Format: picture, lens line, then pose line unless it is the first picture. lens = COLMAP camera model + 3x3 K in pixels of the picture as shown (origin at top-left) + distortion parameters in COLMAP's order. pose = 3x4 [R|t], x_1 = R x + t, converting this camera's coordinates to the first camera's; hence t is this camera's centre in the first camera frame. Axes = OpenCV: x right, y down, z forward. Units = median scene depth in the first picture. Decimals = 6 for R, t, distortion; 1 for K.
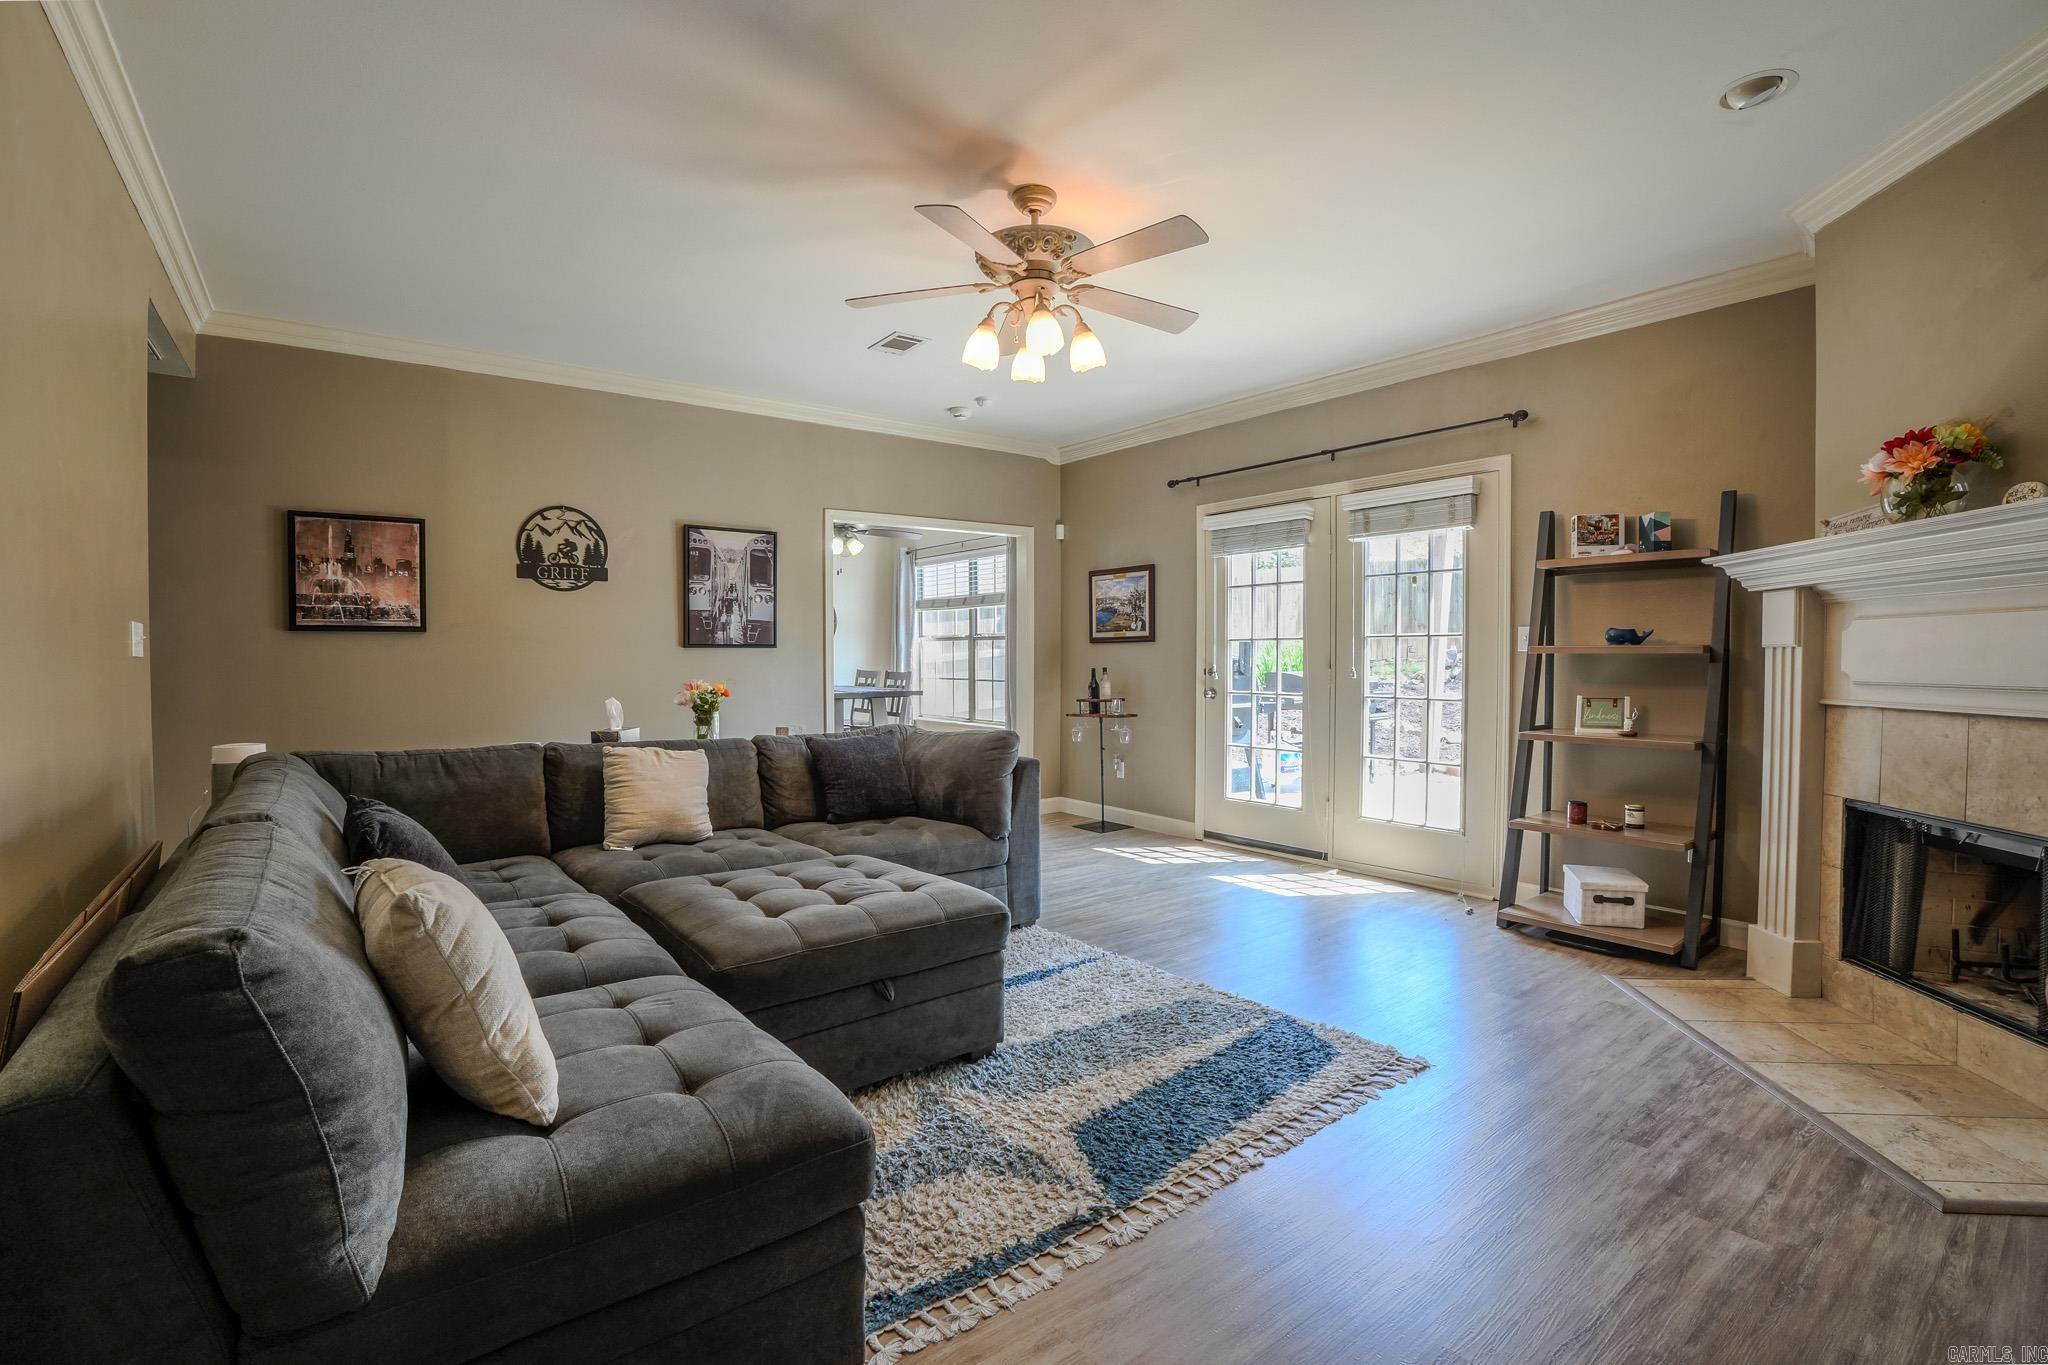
lens RADIAL K [[903.2, 0, 1025.3], [0, 903.2, 679.6], [0, 0, 1]] dist [-0.059358, 0.010469]
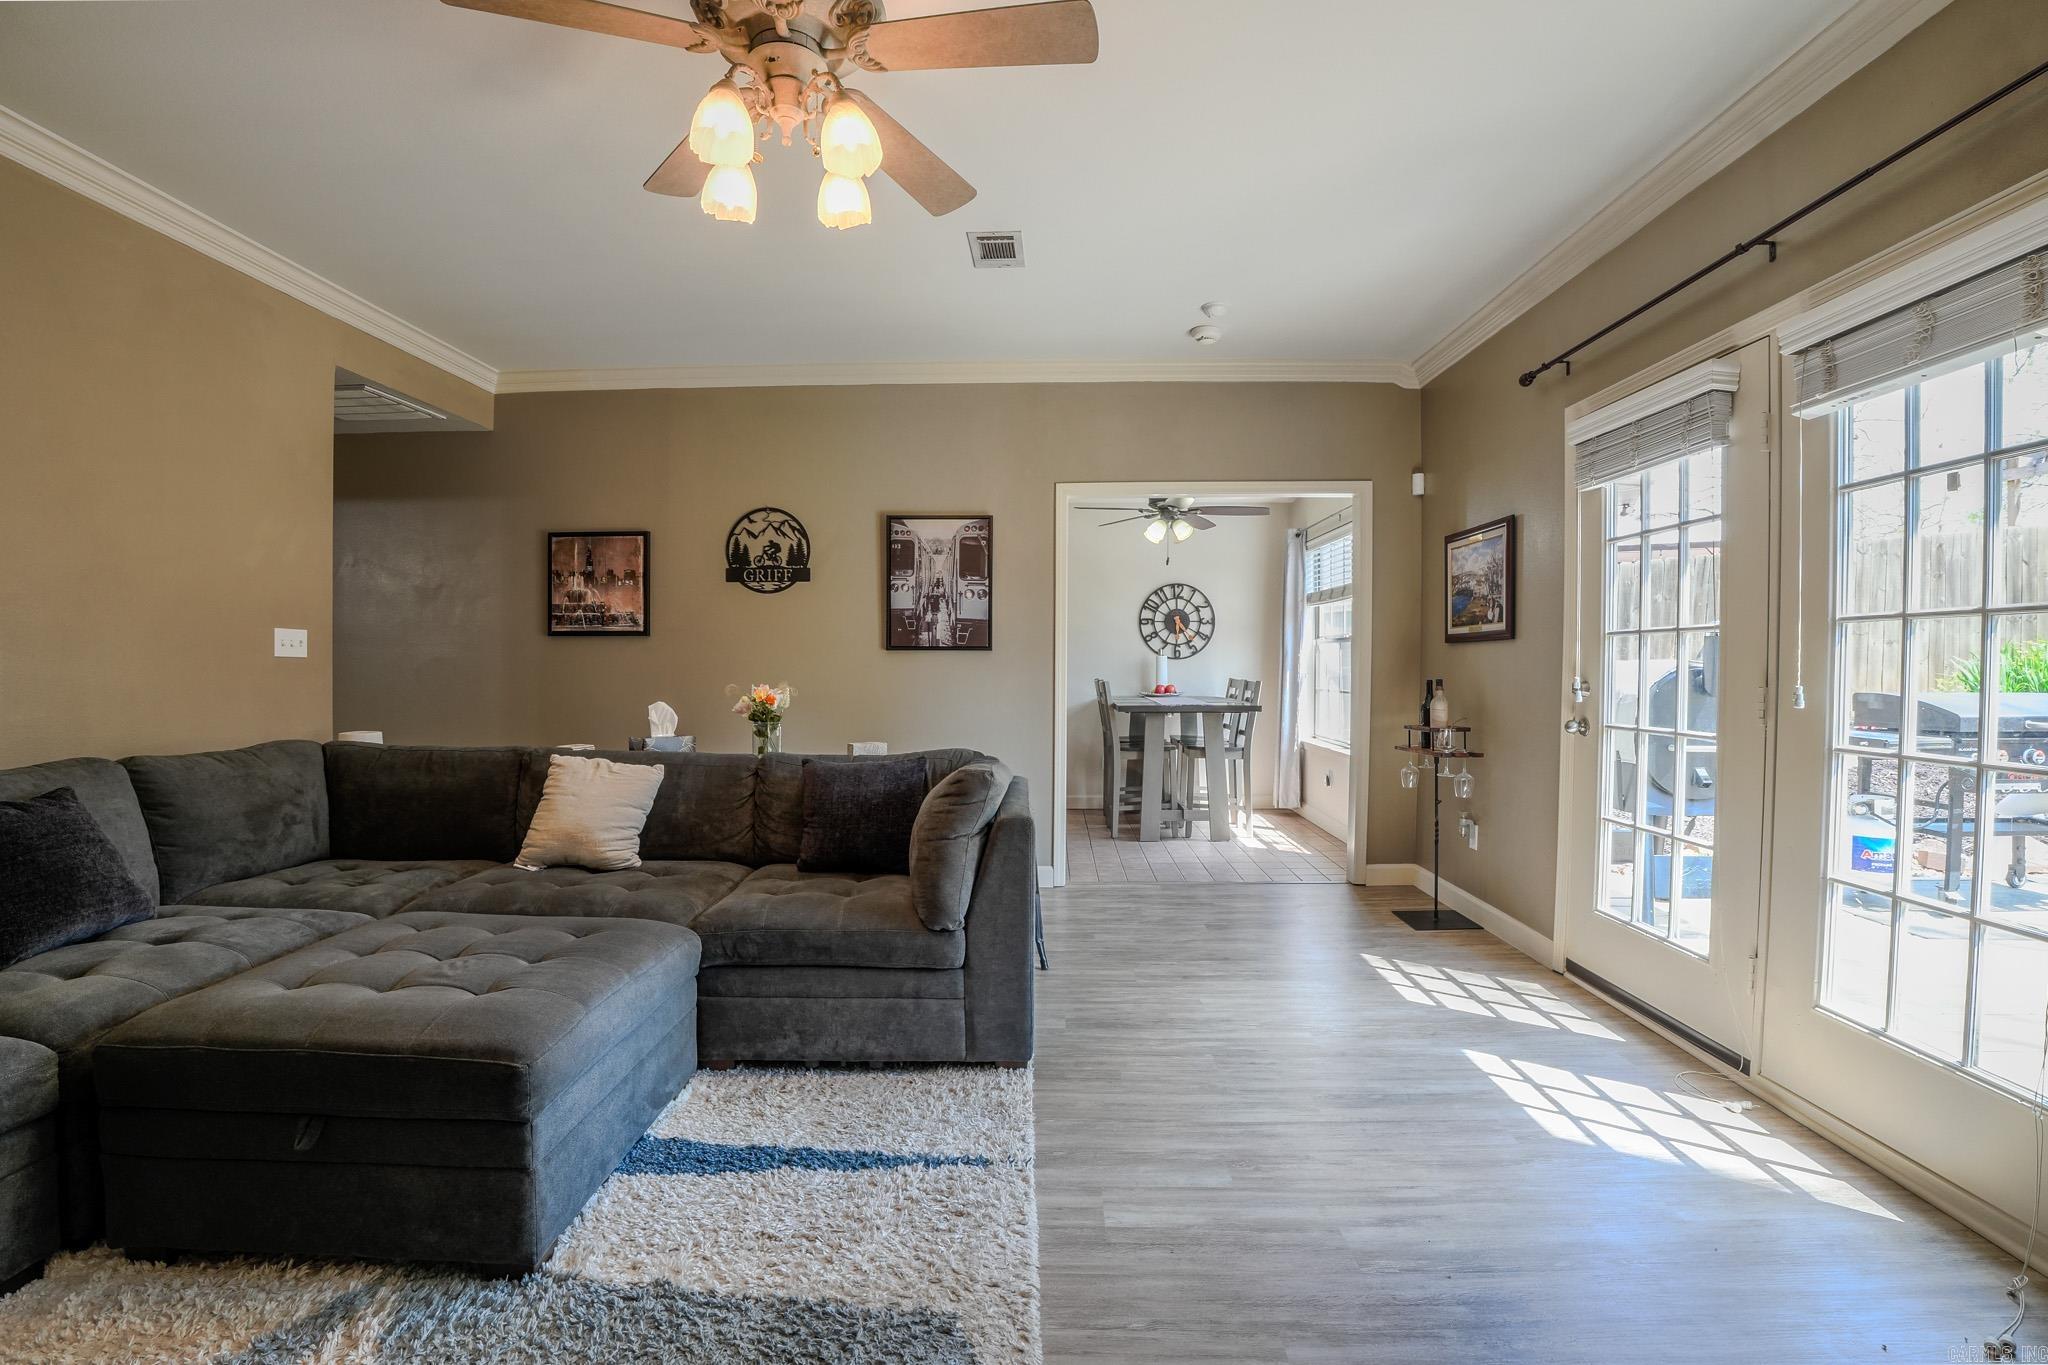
lens RADIAL K [[903.2, 0, 1018.6], [0, 903.2, 688.3], [0, 0, 1]] dist [-0.059358, 0.010469]
pose [[0.780745, 0.021310, -0.624486, 0.327031], [-0.020766, 0.999751, 0.008154, -0.007577], [0.624504, 0.006602, 0.780993, 0.390084]]
